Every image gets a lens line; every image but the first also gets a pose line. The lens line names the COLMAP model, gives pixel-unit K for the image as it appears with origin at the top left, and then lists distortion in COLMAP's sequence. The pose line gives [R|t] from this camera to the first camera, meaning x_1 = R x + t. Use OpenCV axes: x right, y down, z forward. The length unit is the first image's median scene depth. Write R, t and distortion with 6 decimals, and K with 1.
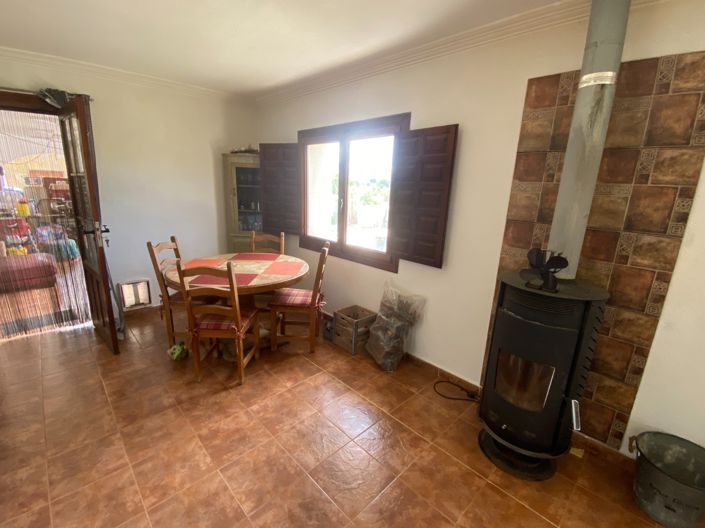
lens RADIAL K [[312.6, 0, 349.8], [0, 312.6, 265.7], [0, 0, 1]] dist [0.031178, -0.024529]
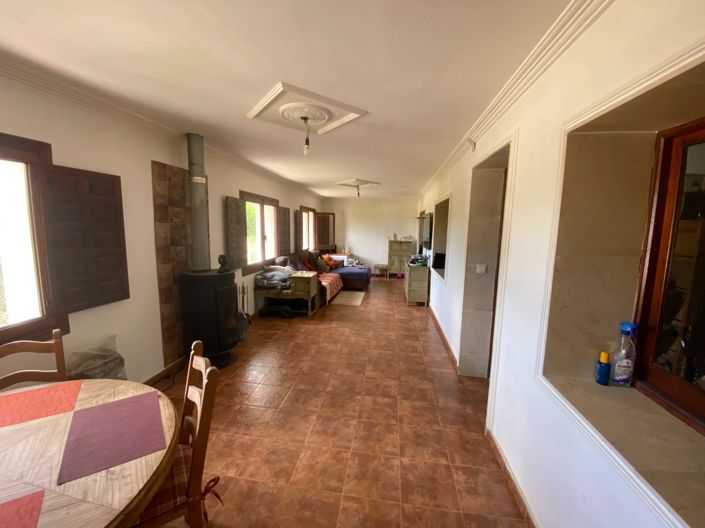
lens RADIAL K [[285.1, 0, 352.5], [0, 285.1, 264.0], [0, 0, 1]] dist [-0.000367, -0.000112]
pose [[-0.611527, -0.145129, 0.777800, -1.330942], [0.163392, 0.938682, 0.303611, -0.389843], [-0.774169, 0.312753, -0.550316, 1.234115]]
